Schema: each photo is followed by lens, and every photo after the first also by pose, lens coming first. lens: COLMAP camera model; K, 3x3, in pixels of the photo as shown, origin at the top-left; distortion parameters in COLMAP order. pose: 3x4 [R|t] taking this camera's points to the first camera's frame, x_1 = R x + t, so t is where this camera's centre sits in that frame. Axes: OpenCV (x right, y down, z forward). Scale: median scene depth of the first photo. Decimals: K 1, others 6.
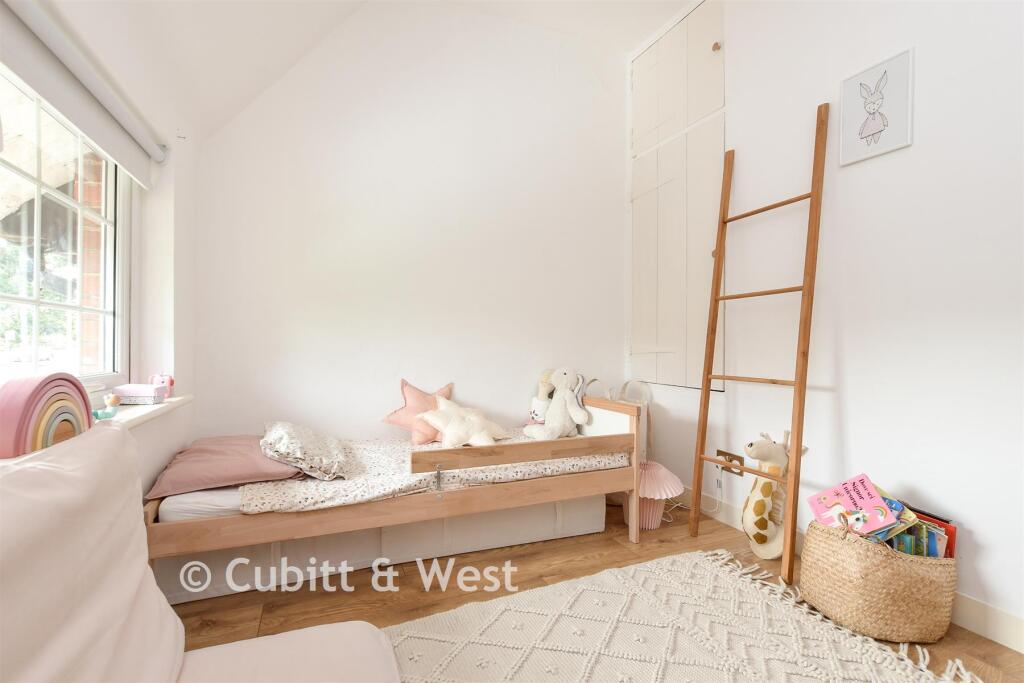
lens RADIAL K [[455.7, 0, 512.0], [0, 455.7, 341.5], [0, 0, 1]] dist [-0.022030, 0.000340]
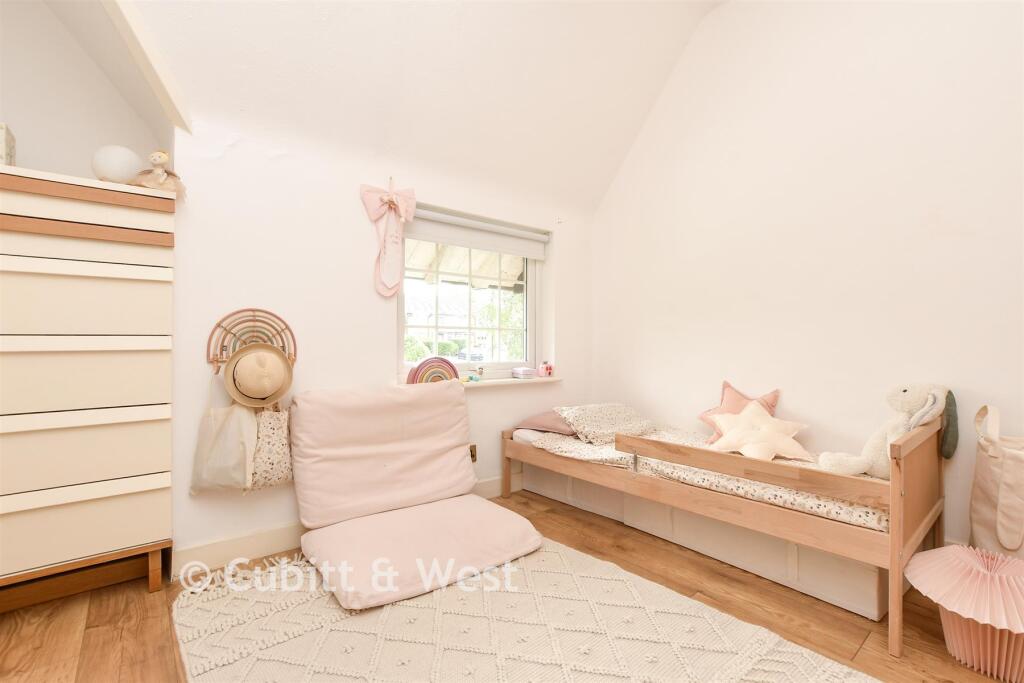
lens RADIAL K [[455.7, 0, 512.0], [0, 455.7, 341.5], [0, 0, 1]] dist [-0.022030, 0.000340]
pose [[0.295908, -0.009880, -0.955165, 0.813323], [0.001451, 0.999950, -0.009893, 0.003602], [0.955215, 0.001542, 0.295908, 0.327431]]
